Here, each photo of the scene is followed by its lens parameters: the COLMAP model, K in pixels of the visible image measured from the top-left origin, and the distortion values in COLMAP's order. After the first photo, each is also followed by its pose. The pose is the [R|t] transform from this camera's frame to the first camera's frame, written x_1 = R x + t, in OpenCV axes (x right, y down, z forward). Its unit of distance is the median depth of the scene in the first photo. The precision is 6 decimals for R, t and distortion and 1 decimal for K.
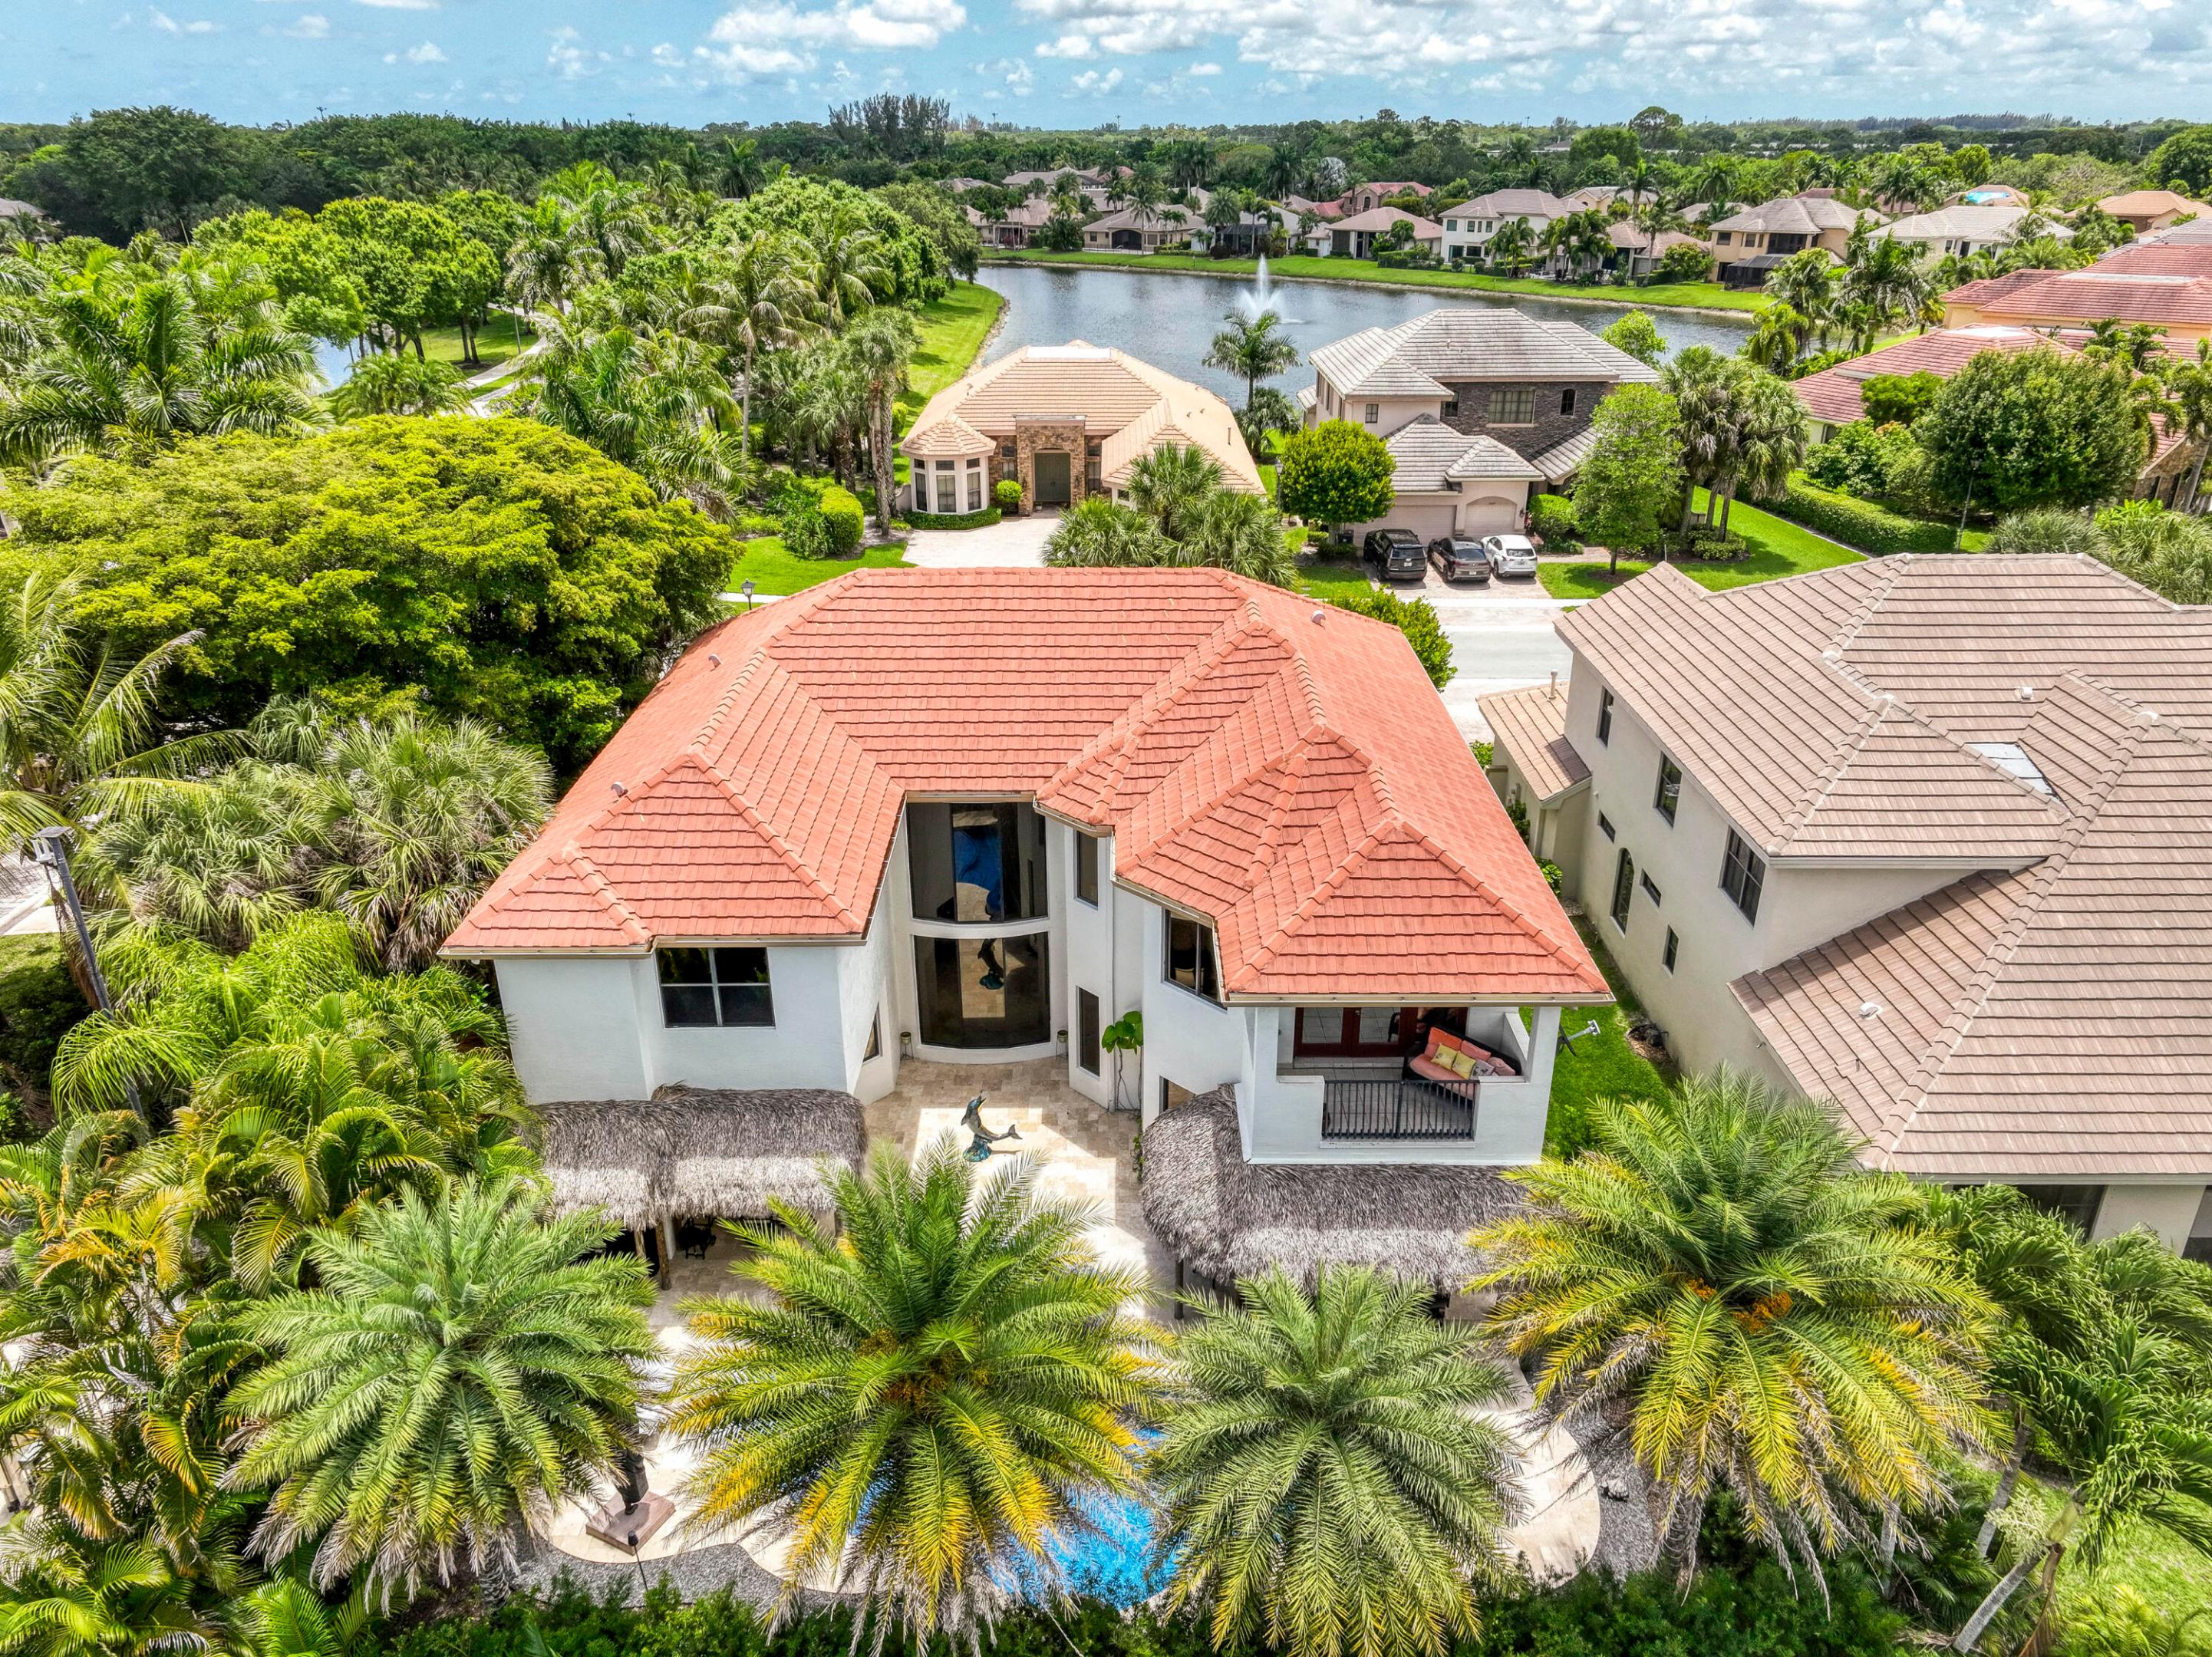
lens RADIAL K [[1553.0, 0, 1108.8], [0, 1553.0, 831.0], [0, 0, 1]] dist [-0.005217, 0.021110]
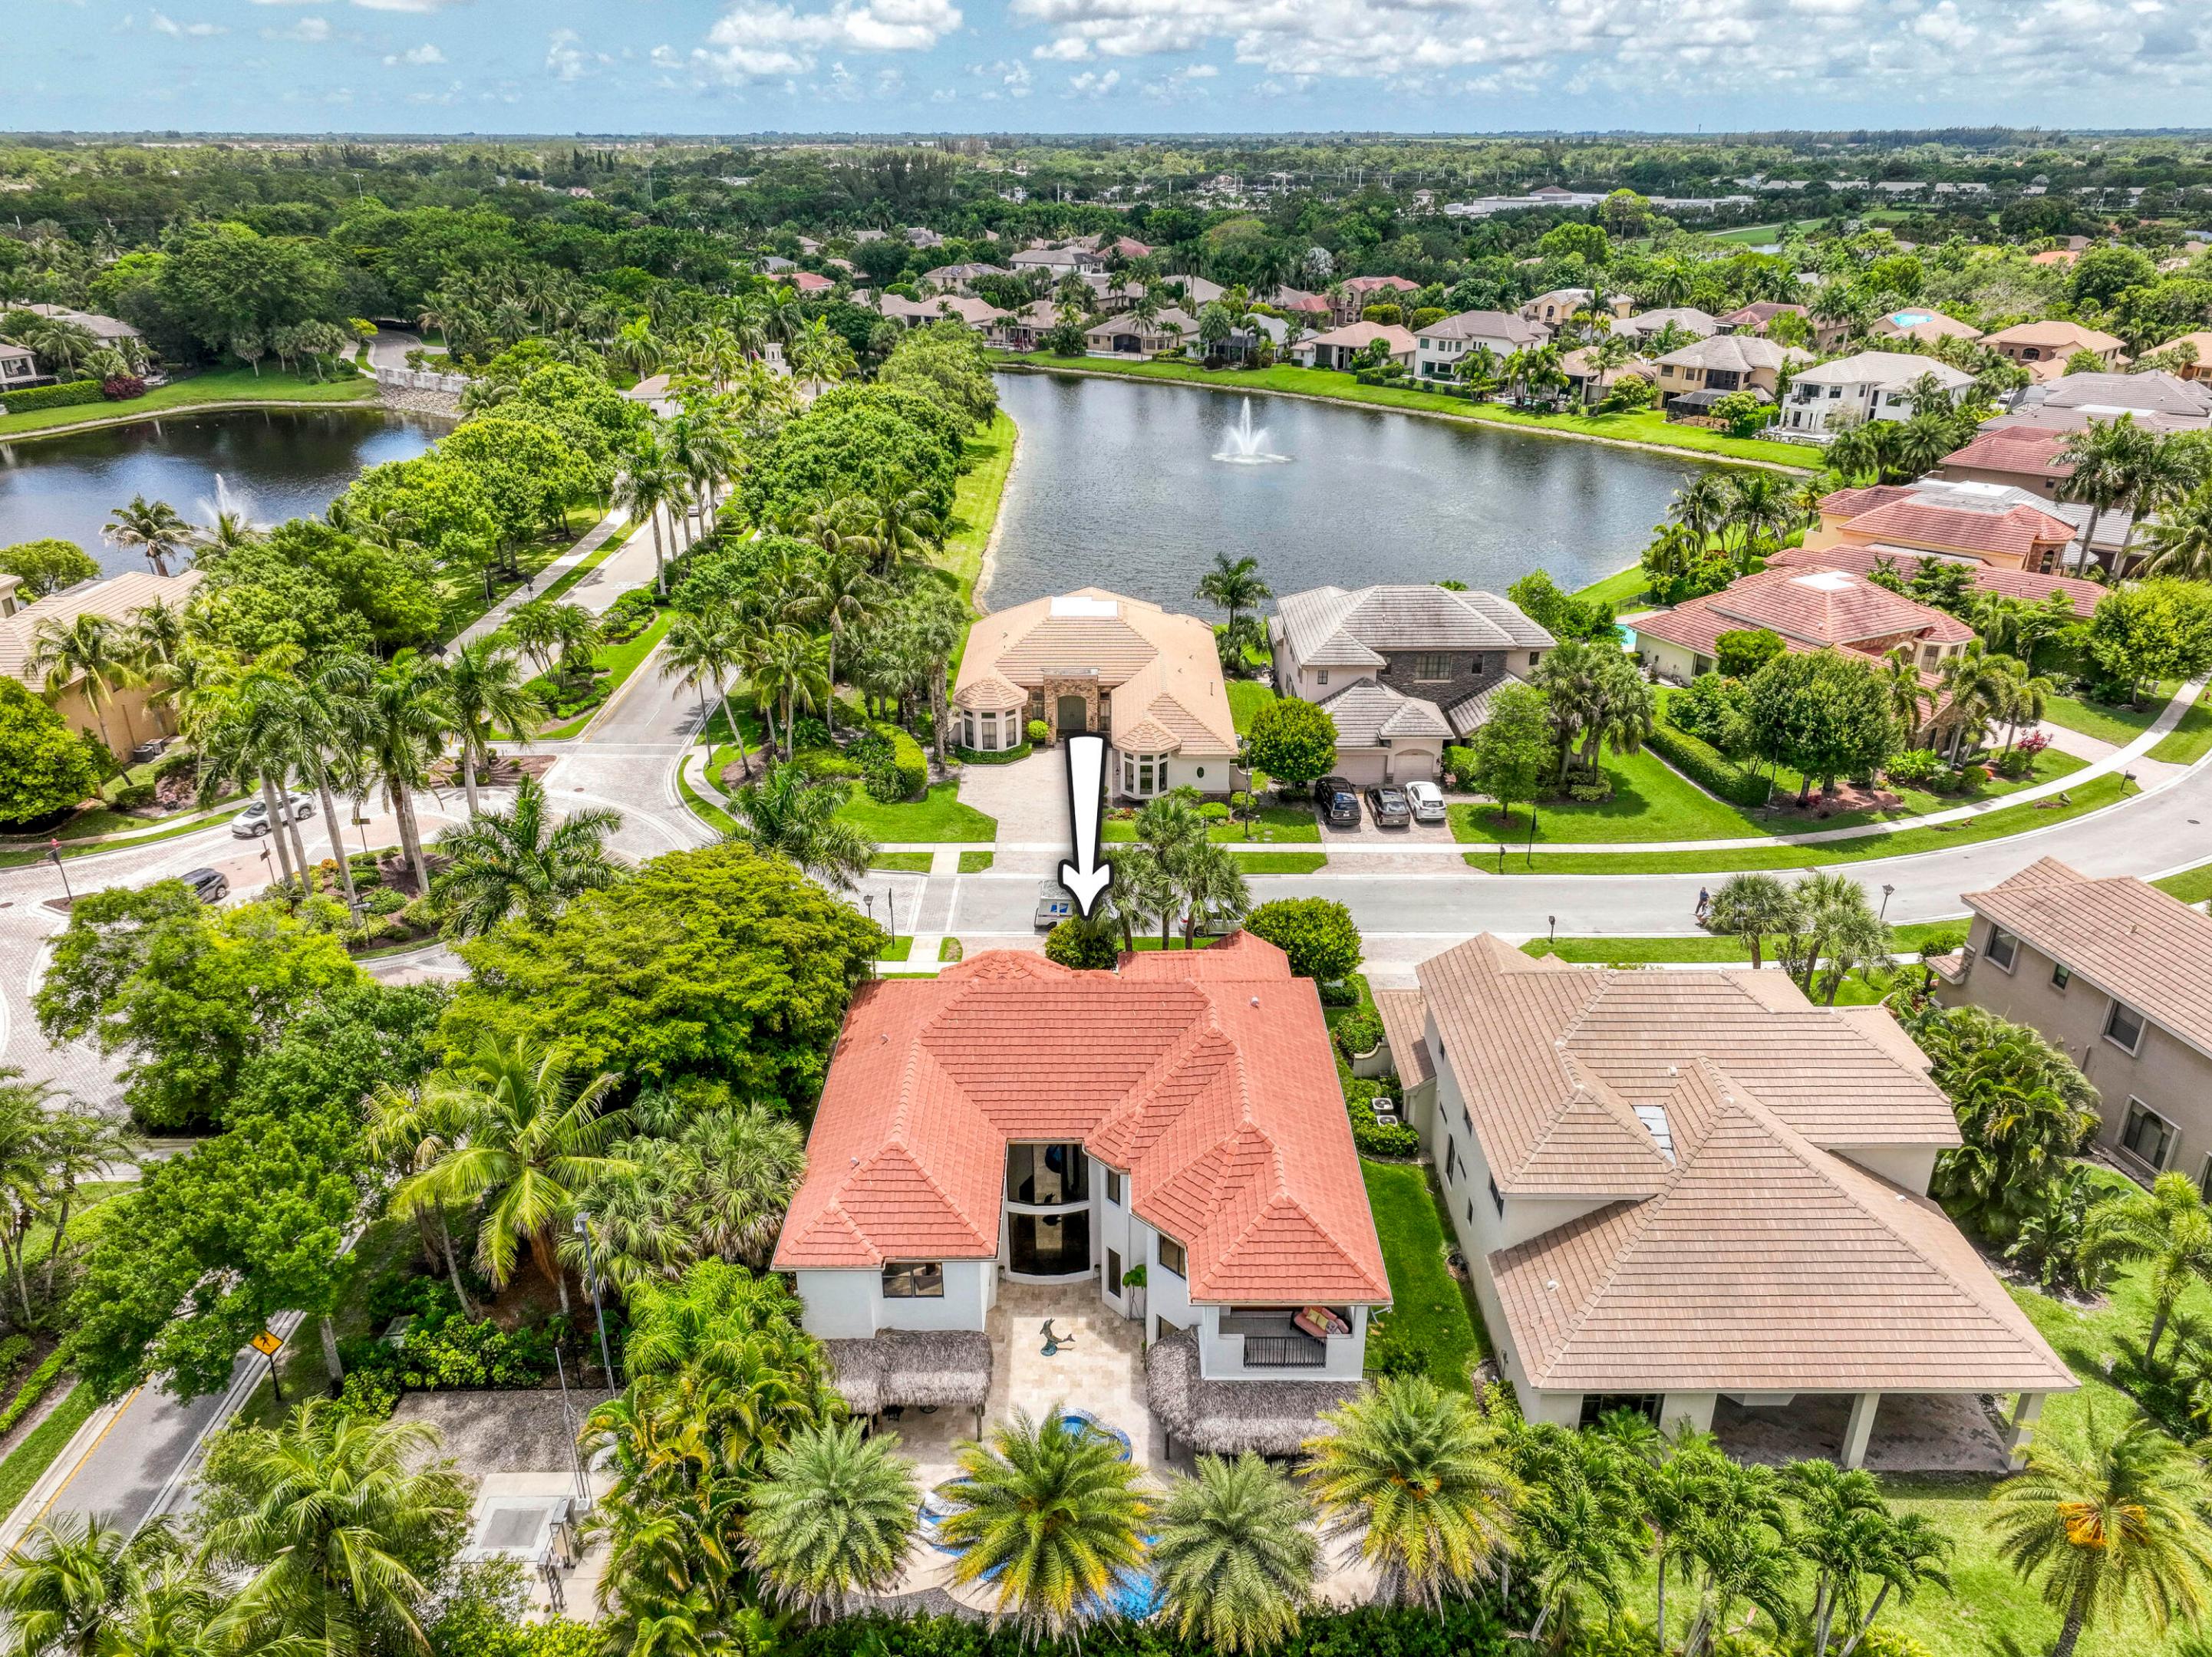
lens RADIAL K [[1555.9, 0, 1106.0], [0, 1555.9, 828.5], [0, 0, 1]] dist [0.000776, 0.008420]
pose [[1.000000, -0.000104, -0.000440, -0.019412], [0.000105, 0.999999, 0.001527, -0.328803], [0.000439, -0.001527, 0.999999, -0.631826]]
